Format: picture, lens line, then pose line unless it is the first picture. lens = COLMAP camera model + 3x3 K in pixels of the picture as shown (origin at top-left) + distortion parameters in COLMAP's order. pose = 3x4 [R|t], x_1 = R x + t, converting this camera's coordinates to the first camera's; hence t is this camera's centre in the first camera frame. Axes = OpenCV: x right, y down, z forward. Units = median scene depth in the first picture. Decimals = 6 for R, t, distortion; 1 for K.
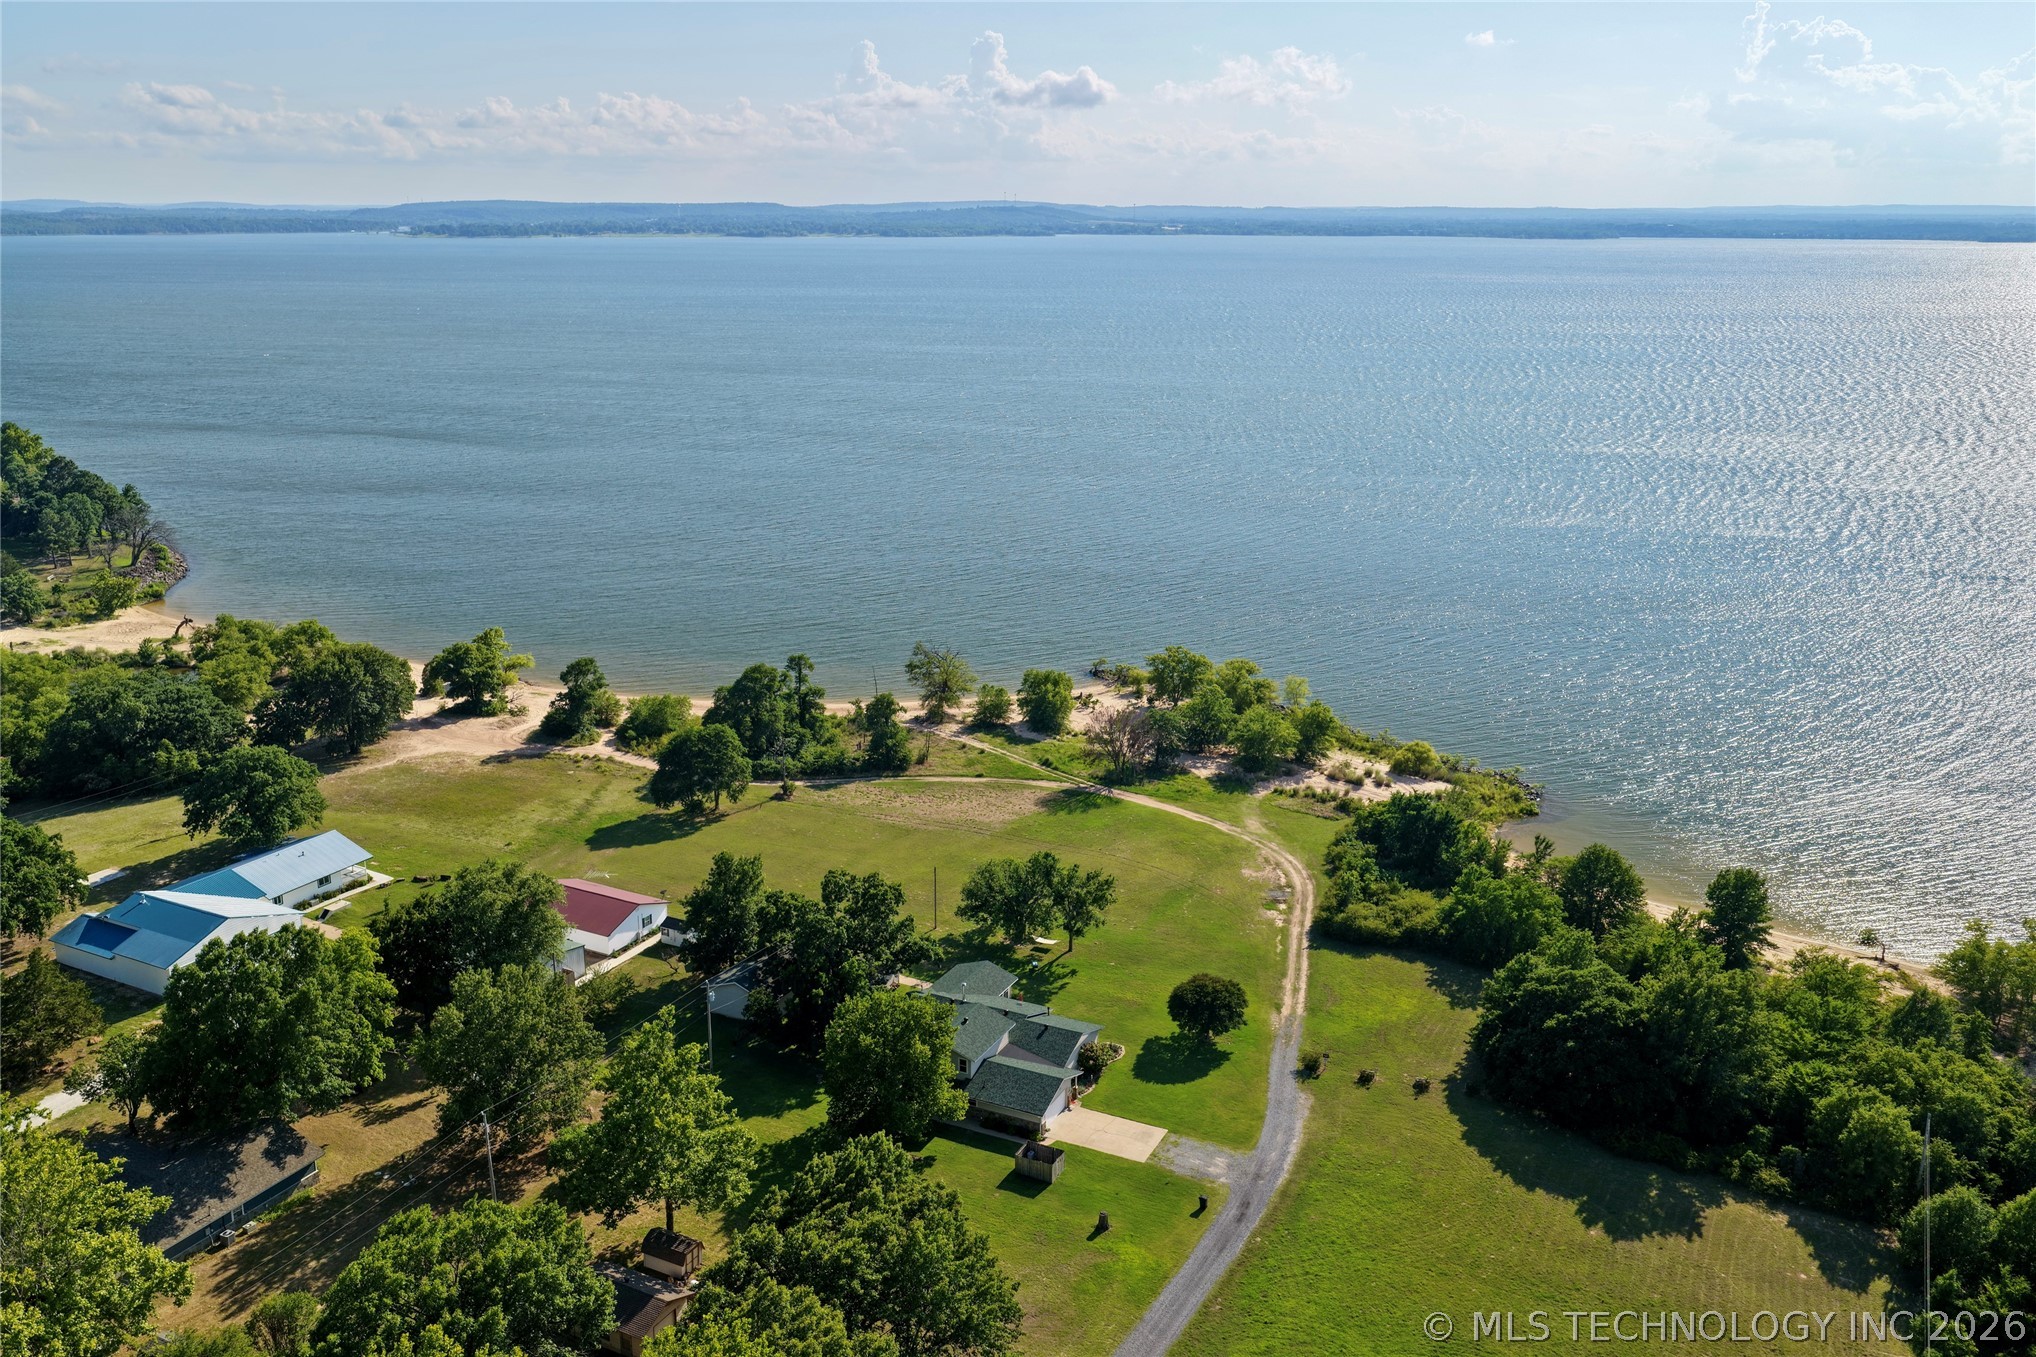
lens RADIAL K [[1688.5, 0, 1018.0], [0, 1688.5, 678.5], [0, 0, 1]] dist [-0.016841, 0.038122]
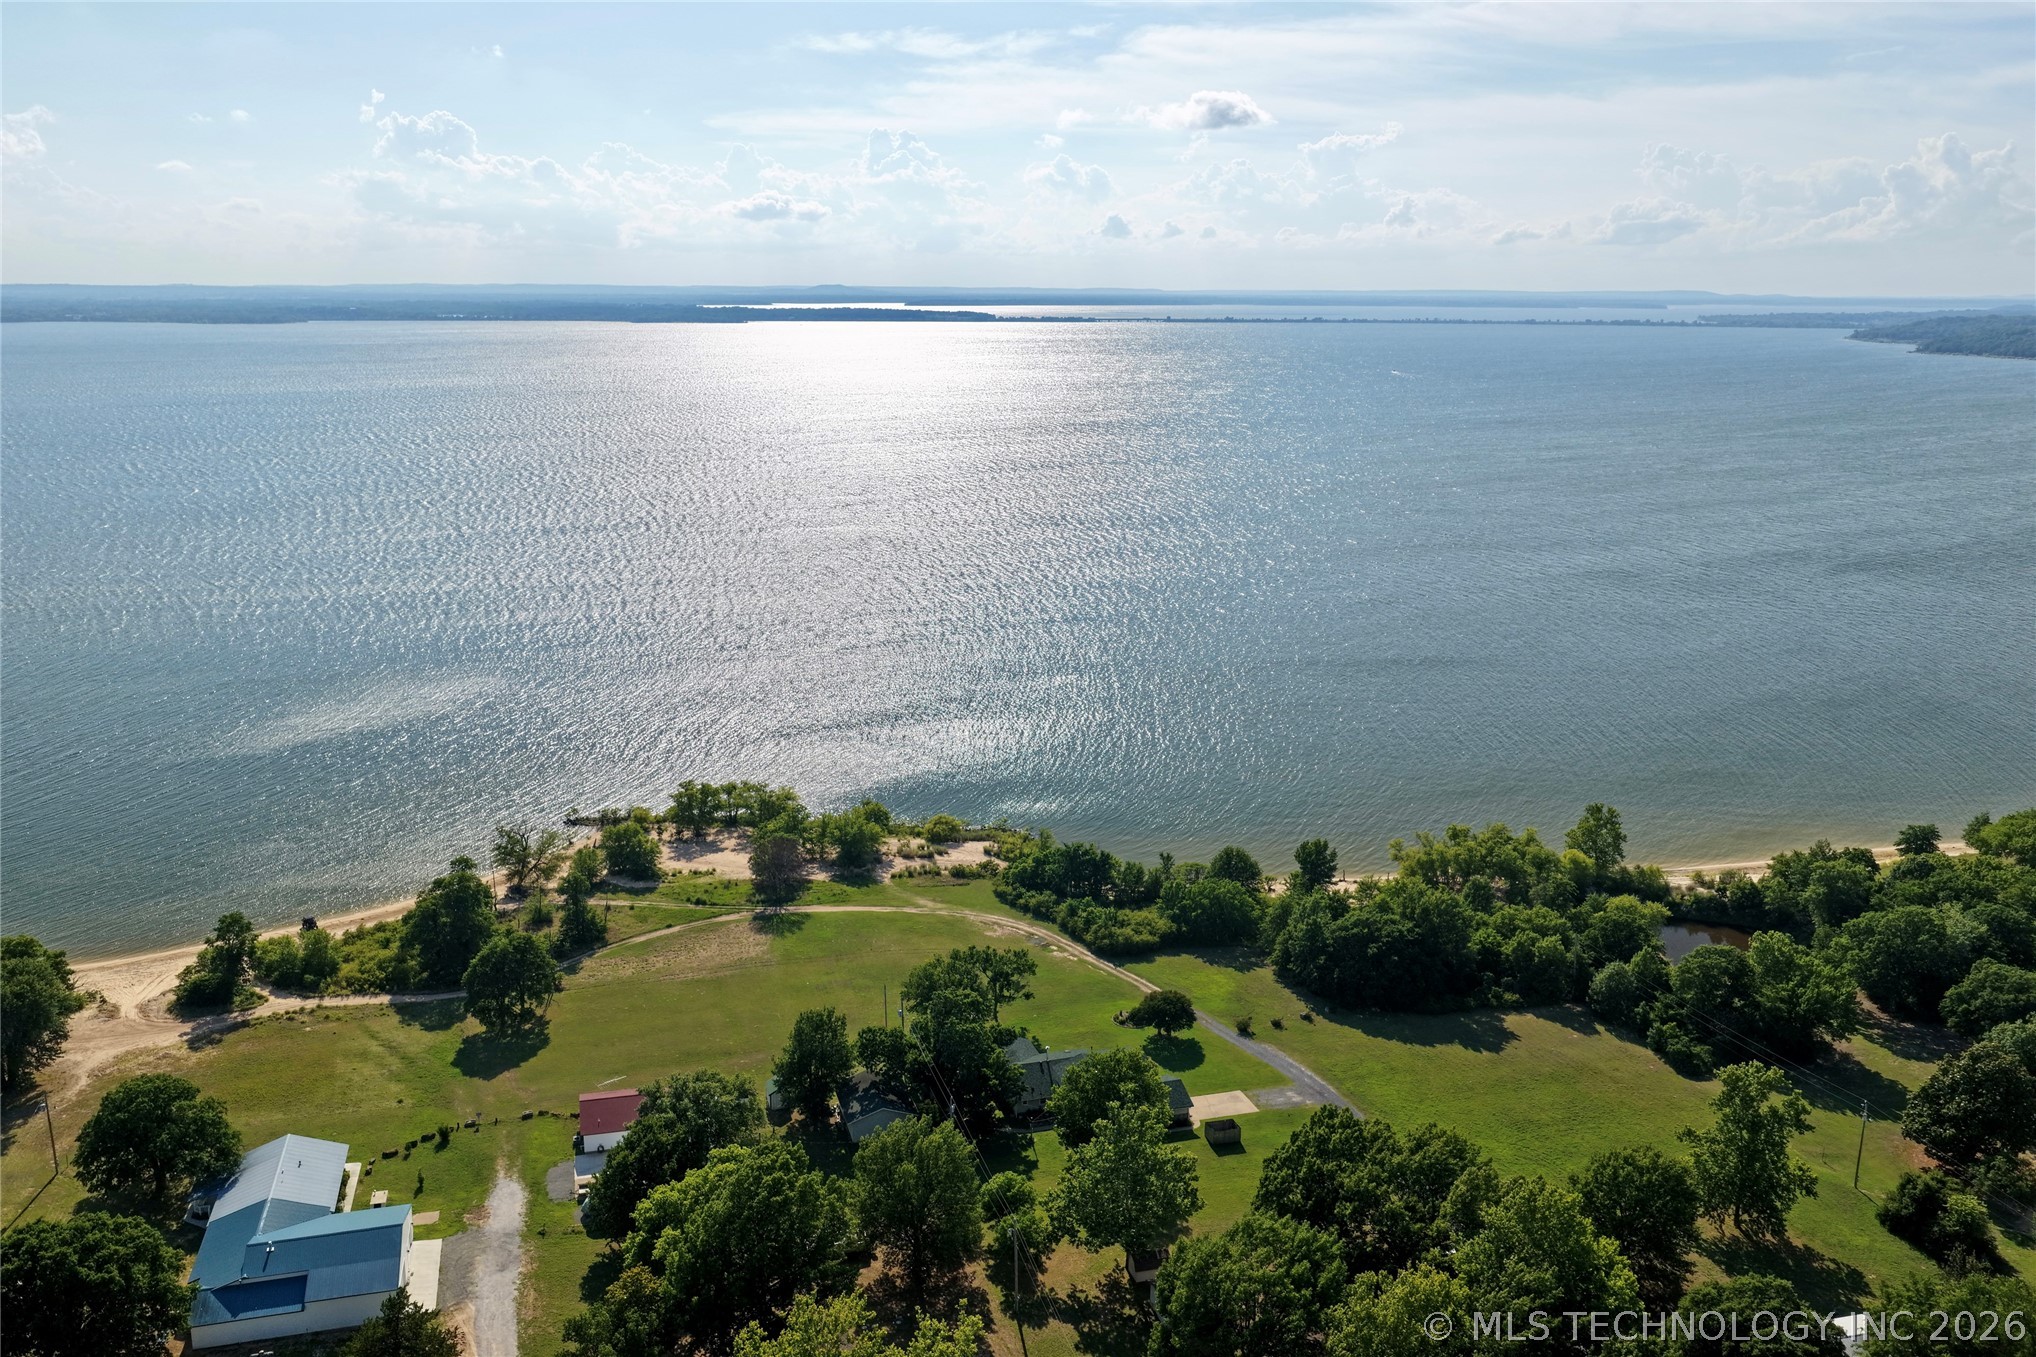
lens RADIAL K [[1688.5, 0, 1018.0], [0, 1688.5, 678.5], [0, 0, 1]] dist [-0.016841, 0.038122]
pose [[0.729161, -0.153404, 0.666927, -0.766275], [0.181187, 0.983049, 0.028023, -0.123285], [-0.659921, 0.100405, 0.744596, 0.010819]]
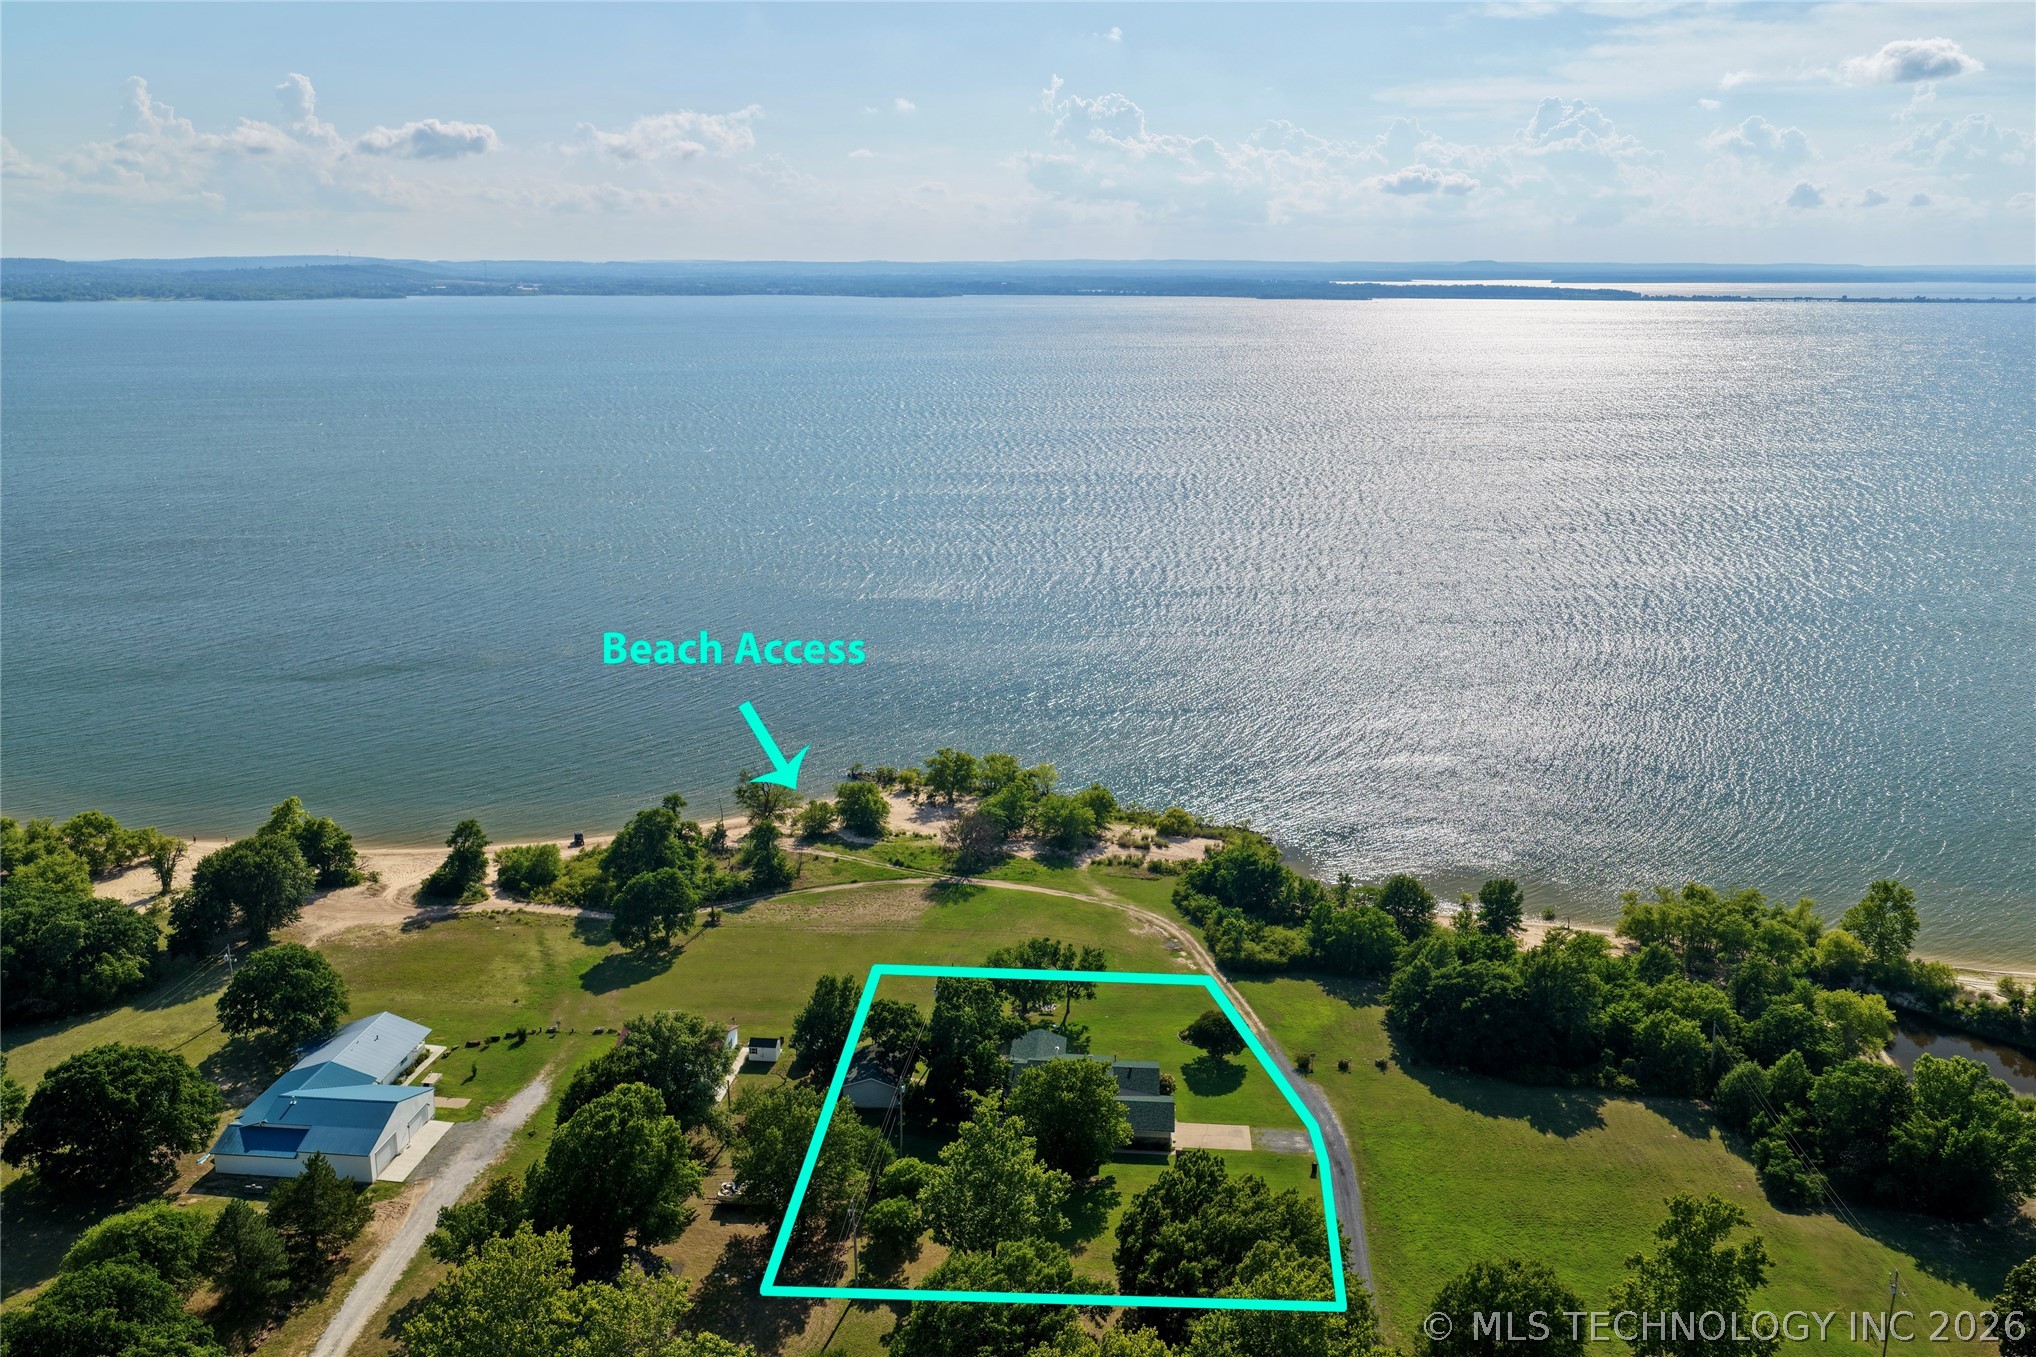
lens RADIAL K [[1688.5, 0, 1018.0], [0, 1688.5, 678.5], [0, 0, 1]] dist [-0.016841, 0.038122]
pose [[0.928851, -0.088625, 0.359696, -0.437962], [0.098750, 0.995064, -0.009834, -0.080359], [-0.357049, 0.044654, 0.933018, -0.186371]]
